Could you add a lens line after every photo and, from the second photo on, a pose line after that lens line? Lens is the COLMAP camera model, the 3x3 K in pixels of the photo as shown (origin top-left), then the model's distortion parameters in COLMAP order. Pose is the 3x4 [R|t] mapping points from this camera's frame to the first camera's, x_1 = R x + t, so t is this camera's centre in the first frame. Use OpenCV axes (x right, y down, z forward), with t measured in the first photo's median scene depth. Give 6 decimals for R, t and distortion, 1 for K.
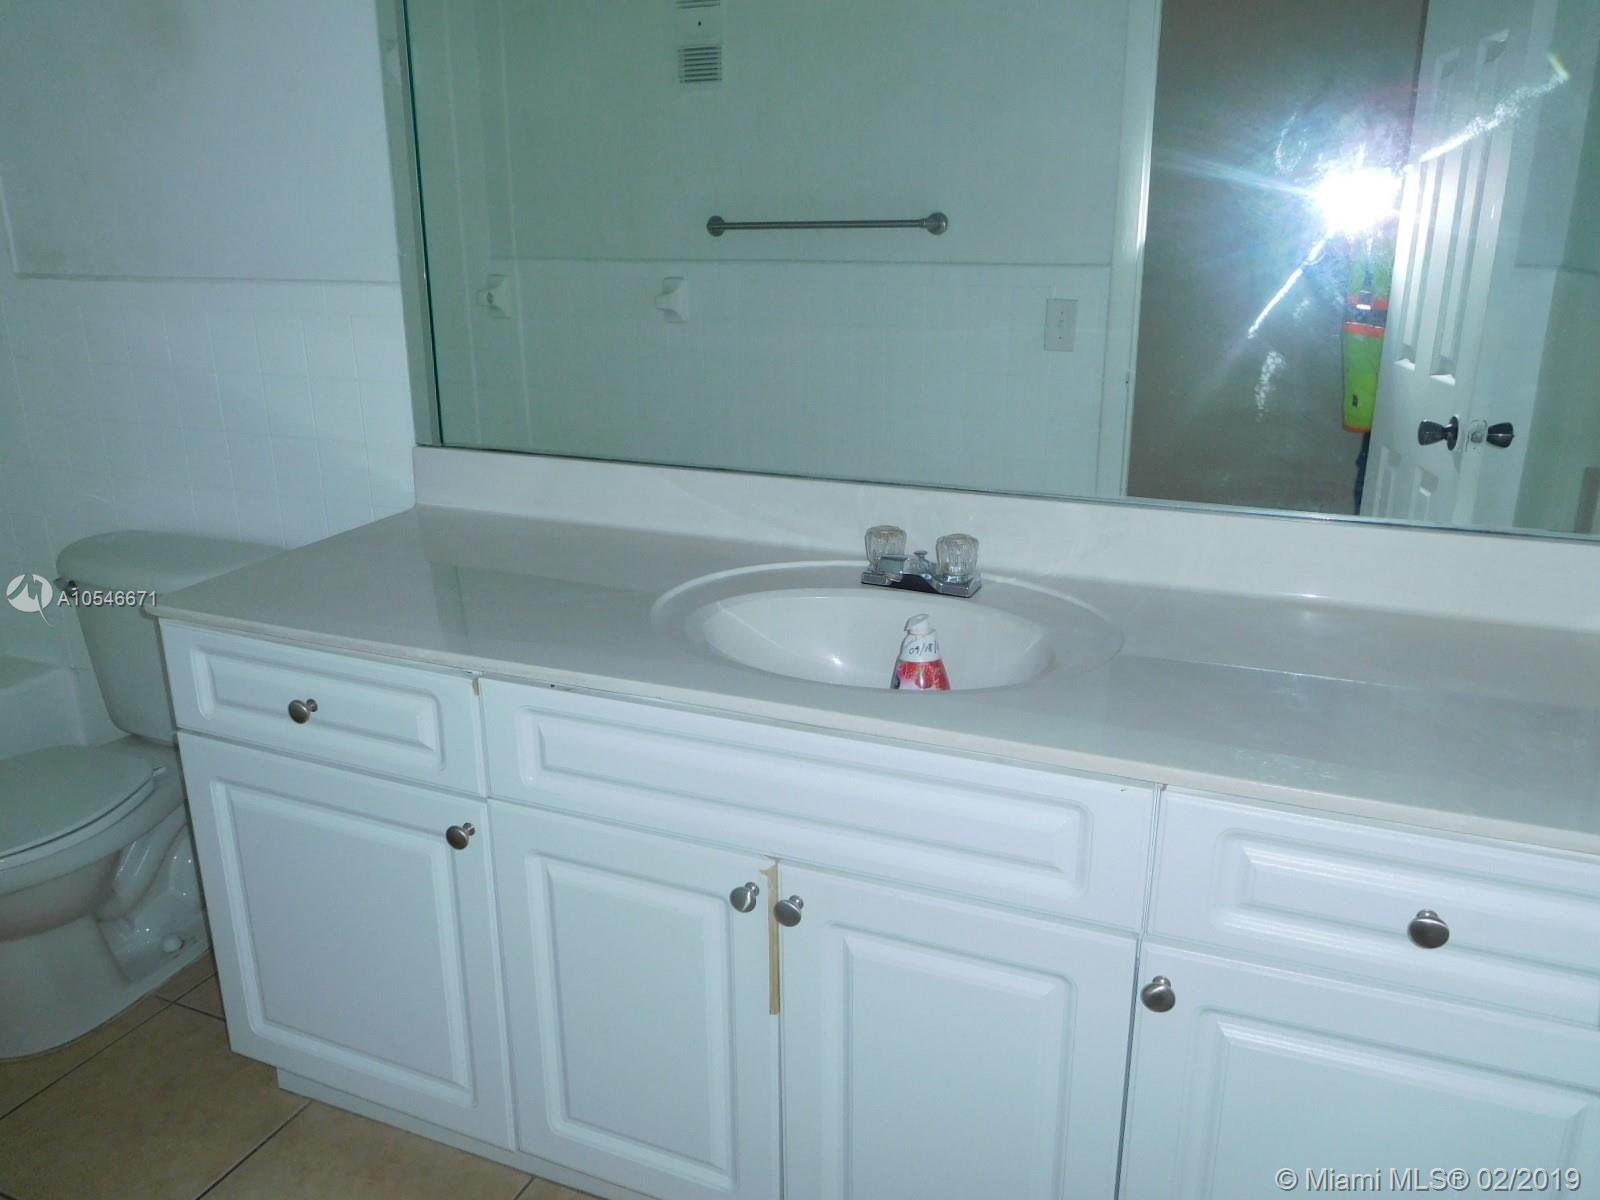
lens RADIAL K [[1210.7, 0, 795.4], [0, 1210.7, 600.7], [0, 0, 1]] dist [-0.007407, 0.002355]
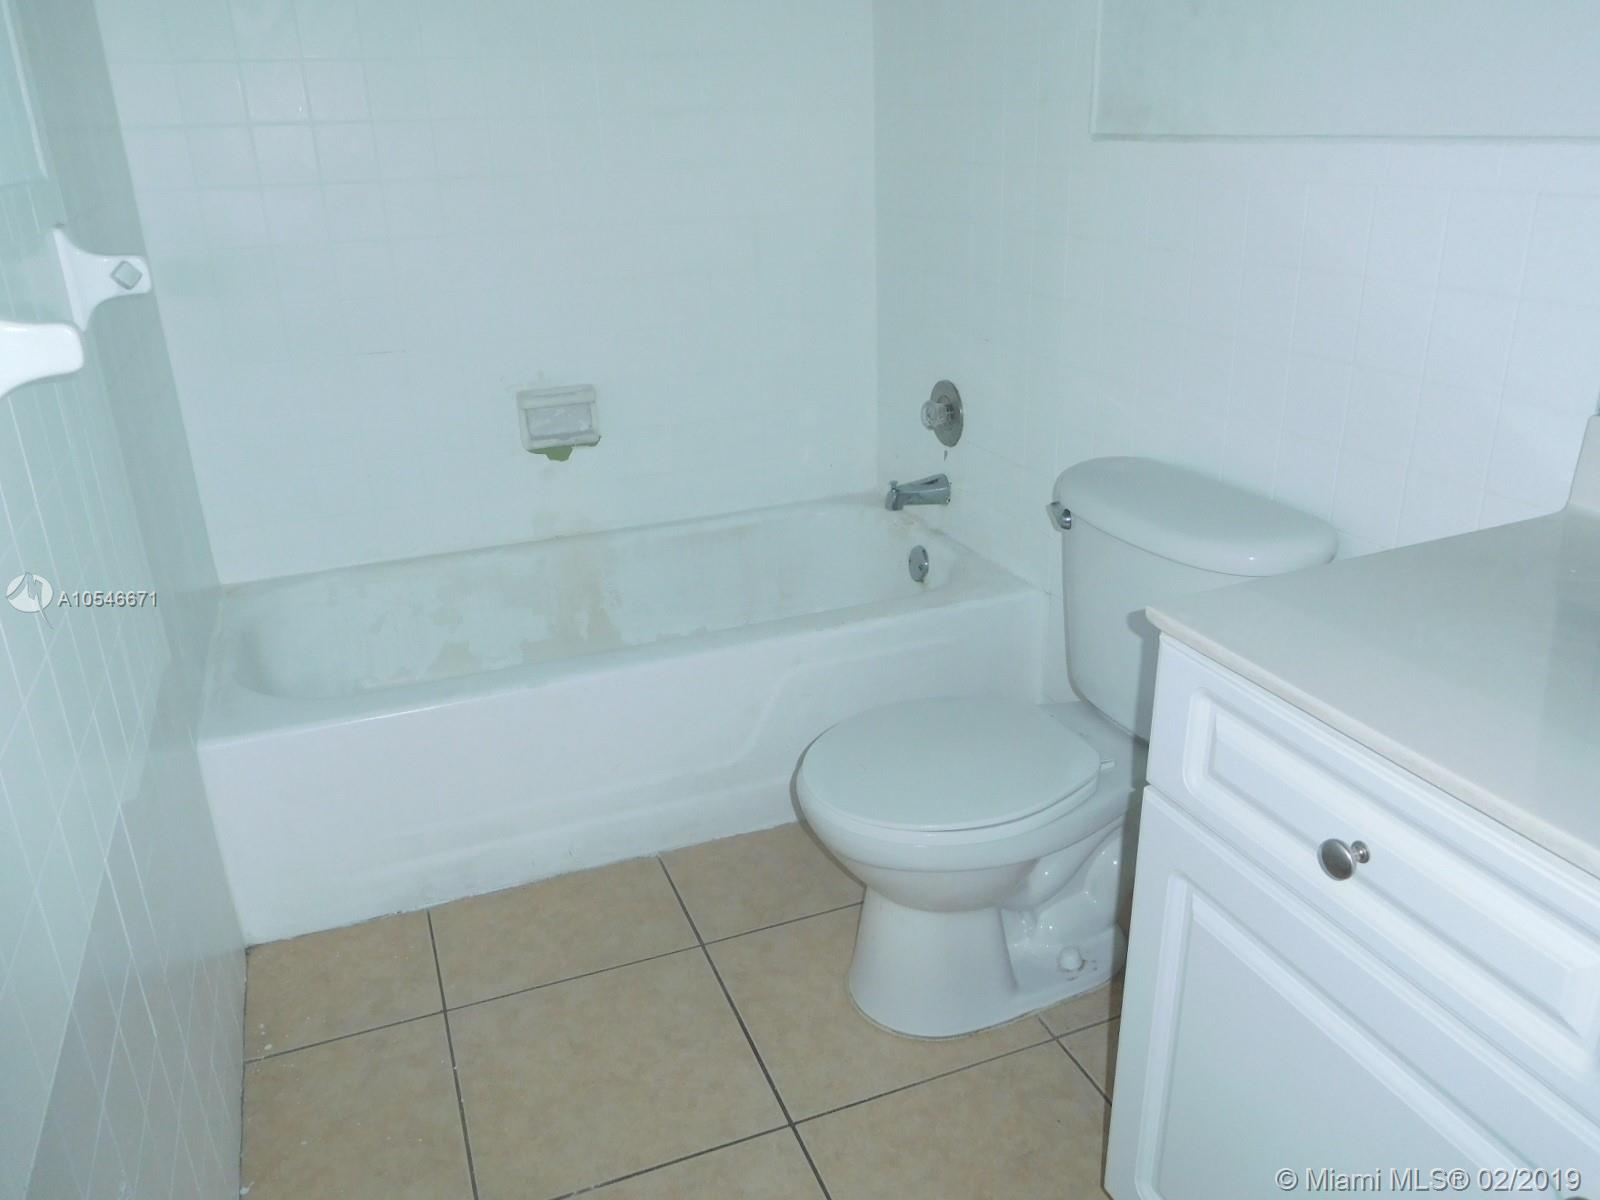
lens RADIAL K [[1210.7, 0, 798.2], [0, 1210.7, 597.4], [0, 0, 1]] dist [-0.007407, 0.002355]
pose [[0.708820, 0.245362, -0.661341, -0.171880], [-0.193242, 0.969231, 0.152476, -0.052570], [0.678404, 0.019721, 0.734425, 0.275621]]
